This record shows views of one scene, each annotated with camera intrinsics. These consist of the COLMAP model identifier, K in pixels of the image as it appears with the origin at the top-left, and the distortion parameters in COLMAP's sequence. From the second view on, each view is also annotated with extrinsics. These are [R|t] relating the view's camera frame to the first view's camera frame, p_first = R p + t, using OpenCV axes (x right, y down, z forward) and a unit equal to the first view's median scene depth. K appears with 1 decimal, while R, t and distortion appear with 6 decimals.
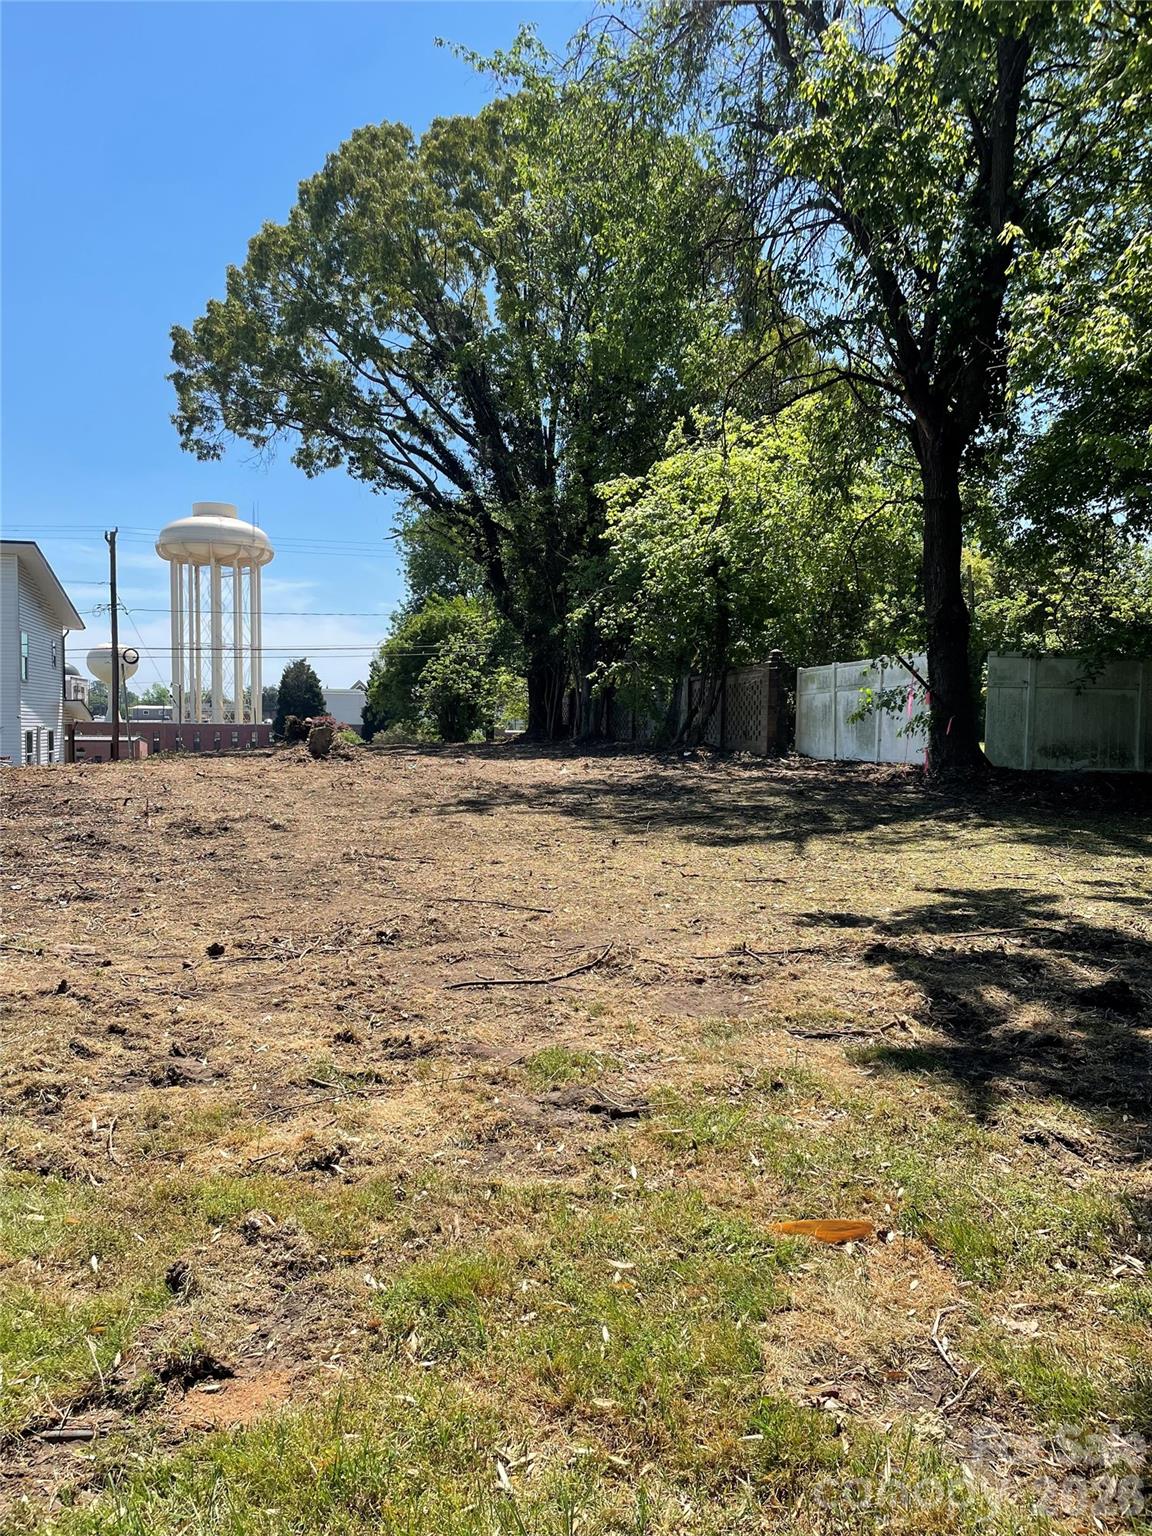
lens RADIAL K [[1128.3, 0, 568.8], [0, 1128.3, 784.6], [0, 0, 1]] dist [0.092814, -0.122068]
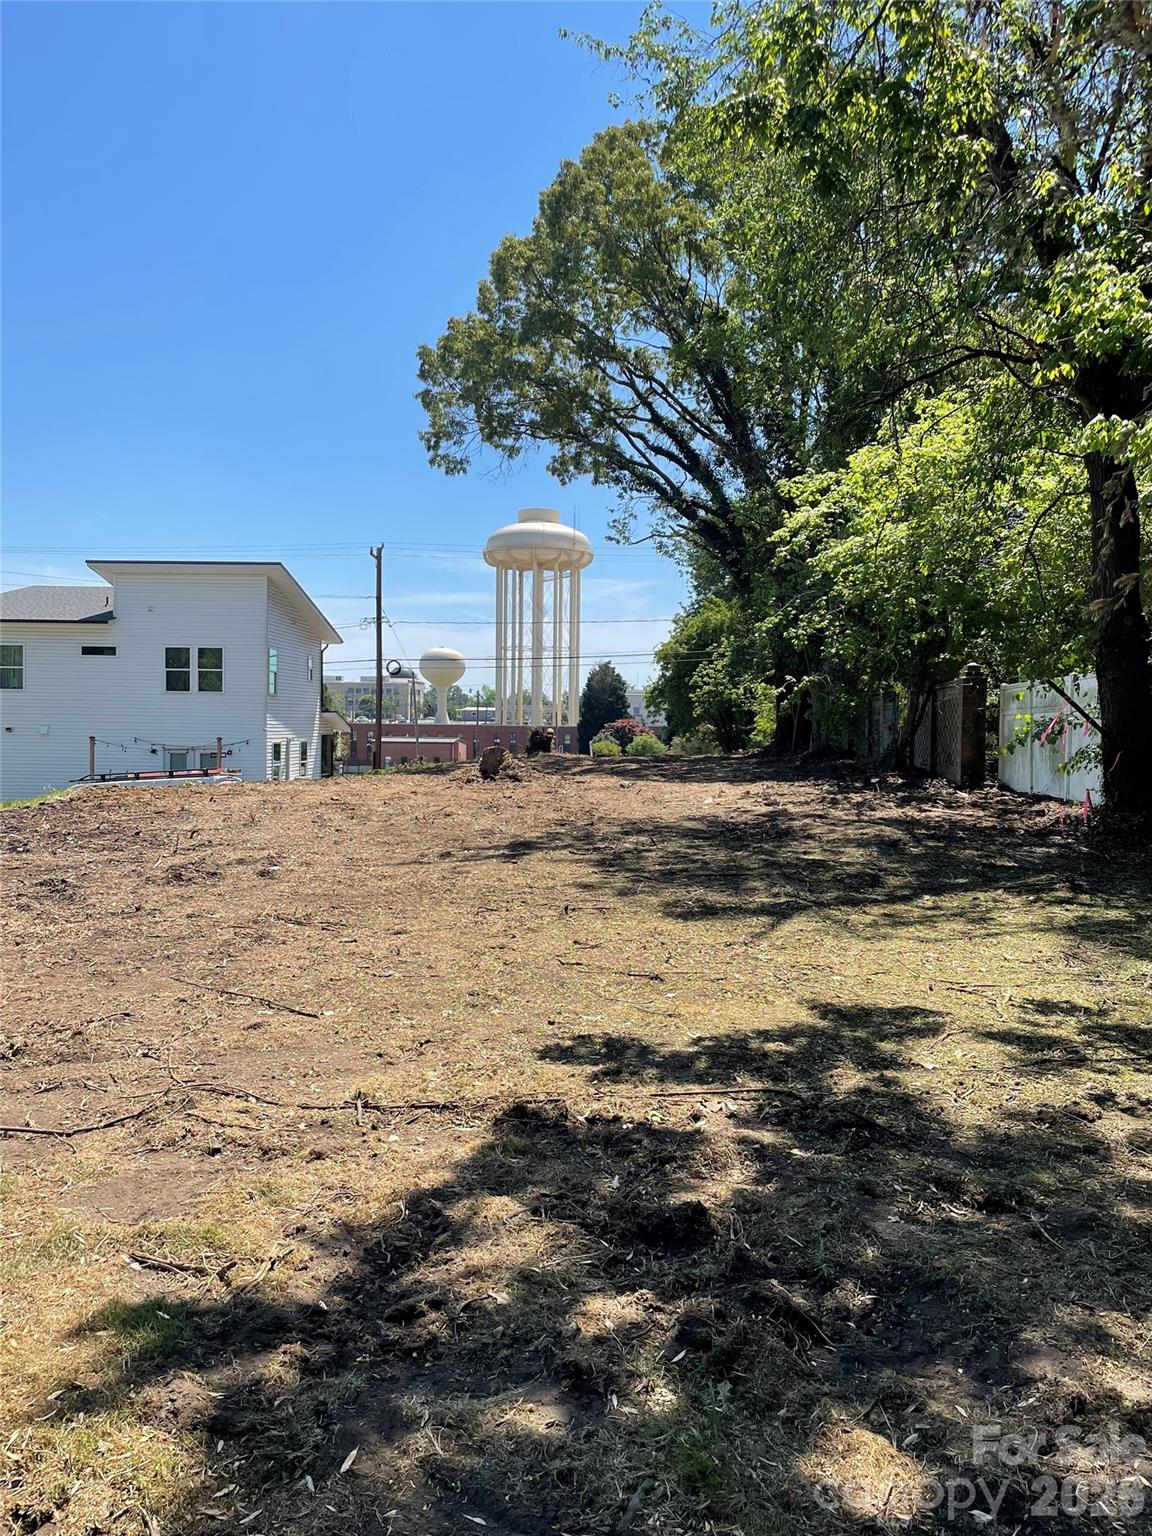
lens RADIAL K [[1173.9, 0, 611.4], [0, 1173.9, 770.1], [0, 0, 1]] dist [0.017750, -0.000492]
pose [[0.970908, 0.011282, -0.239188, 0.178404], [-0.014894, 0.999801, -0.013299, -0.027734], [0.238991, 0.016475, 0.970882, 0.074897]]
